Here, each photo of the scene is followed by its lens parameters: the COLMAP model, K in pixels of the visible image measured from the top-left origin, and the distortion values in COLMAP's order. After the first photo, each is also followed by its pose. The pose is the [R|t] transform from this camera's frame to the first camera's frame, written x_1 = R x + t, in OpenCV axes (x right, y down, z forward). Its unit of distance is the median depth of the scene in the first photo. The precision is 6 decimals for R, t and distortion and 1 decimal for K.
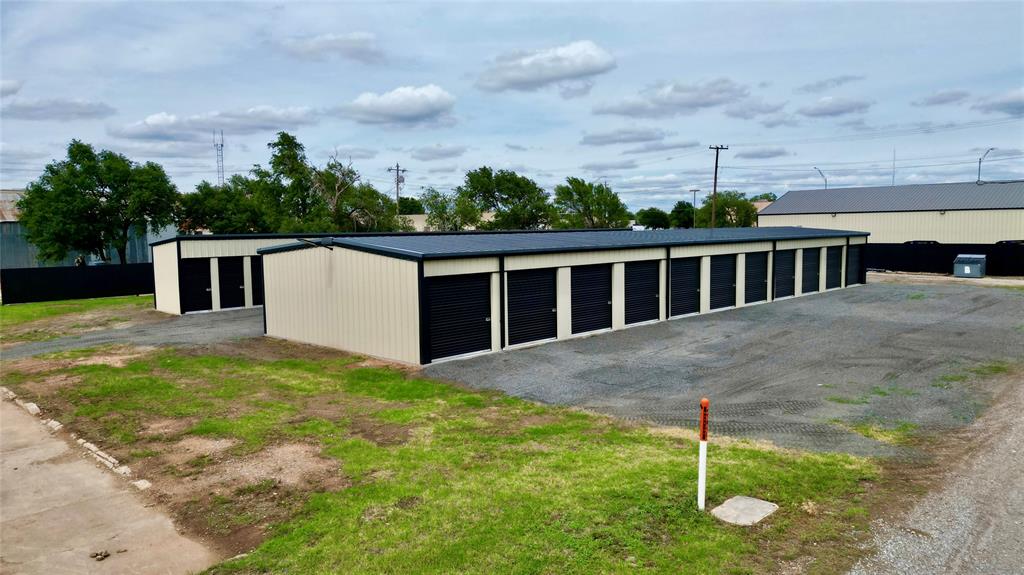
lens RADIAL K [[710.4, 0, 512.0], [0, 710.4, 287.5], [0, 0, 1]] dist [0.093391, -0.098723]
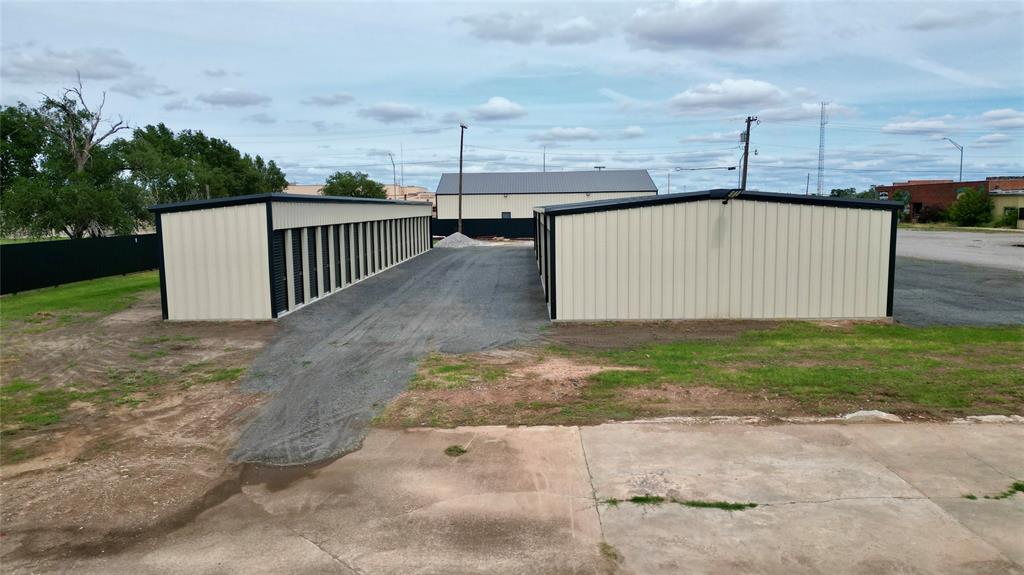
lens RADIAL K [[710.4, 0, 512.0], [0, 710.4, 287.5], [0, 0, 1]] dist [0.093391, -0.098723]
pose [[0.721635, -0.076481, 0.688036, -0.408065], [0.063326, 0.997004, 0.044407, -0.002877], [-0.689371, 0.011525, 0.724316, 0.219849]]
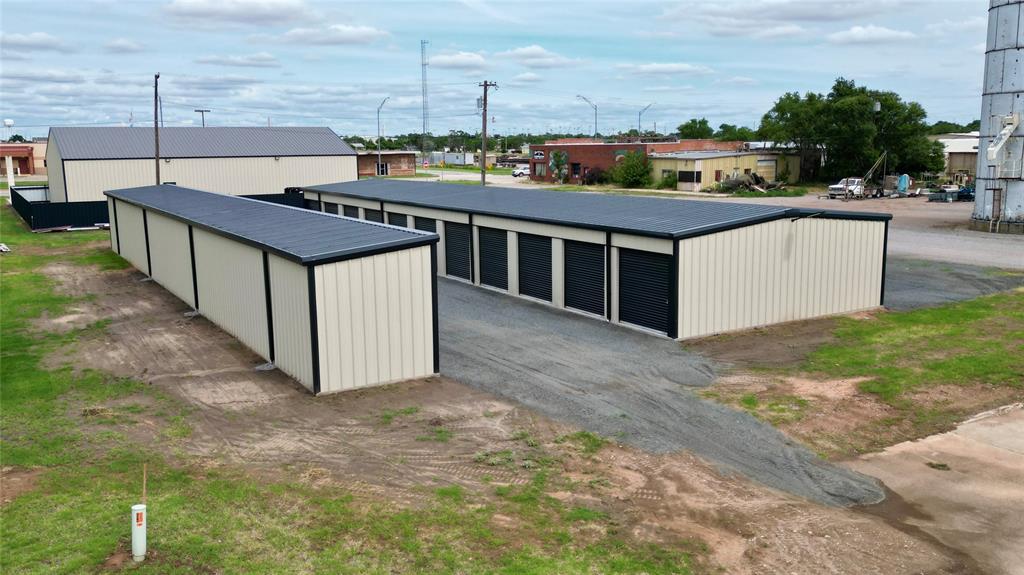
lens RADIAL K [[877.5, 0, 512.0], [0, 877.5, 287.5], [0, 0, 1]] dist [0.105073, -0.128699]
pose [[0.242262, -0.151621, 0.958290, -0.600753], [0.092540, 0.986821, 0.132741, -0.063148], [-0.965788, 0.056522, 0.253100, 0.422103]]
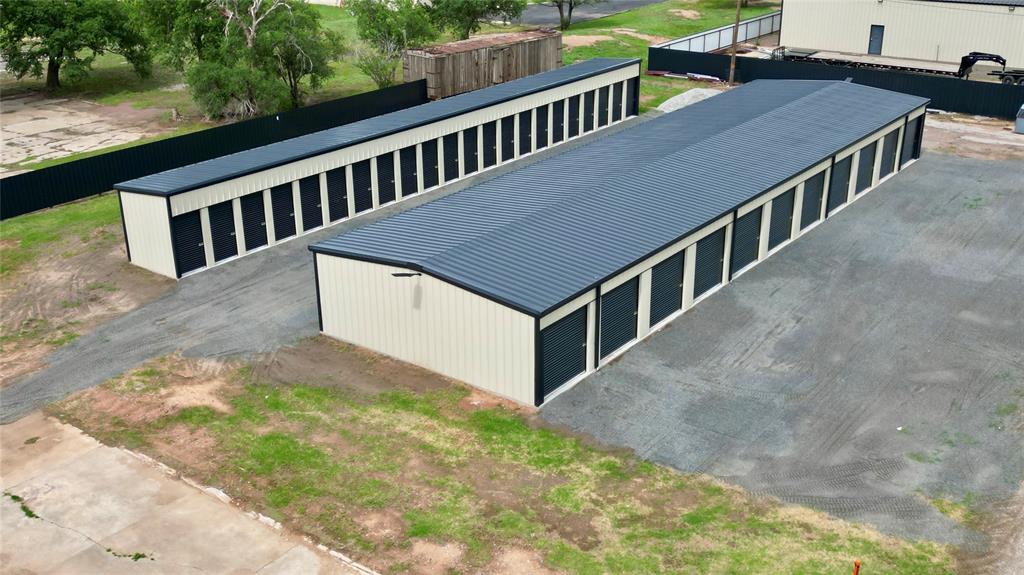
lens RADIAL K [[1048.9, 0, 512.0], [0, 1048.9, 287.5], [0, 0, 1]] dist [0.185234, -0.417615]
pose [[0.991525, -0.046863, 0.121167, -0.119069], [0.008803, 0.954766, 0.297227, -0.181982], [-0.129615, -0.293642, 0.947087, -0.148013]]
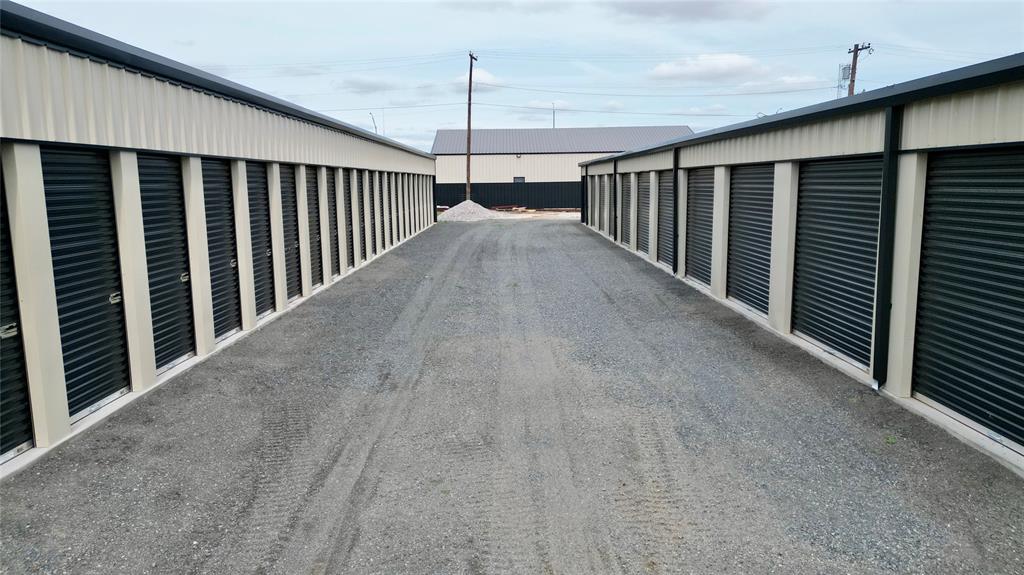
lens RADIAL K [[710.4, 0, 512.0], [0, 710.4, 287.5], [0, 0, 1]] dist [0.093391, -0.098723]
pose [[0.703521, -0.103343, 0.703120, -0.259241], [0.065333, 0.994586, 0.080811, -0.007887], [-0.707665, -0.010915, 0.706464, 0.448927]]
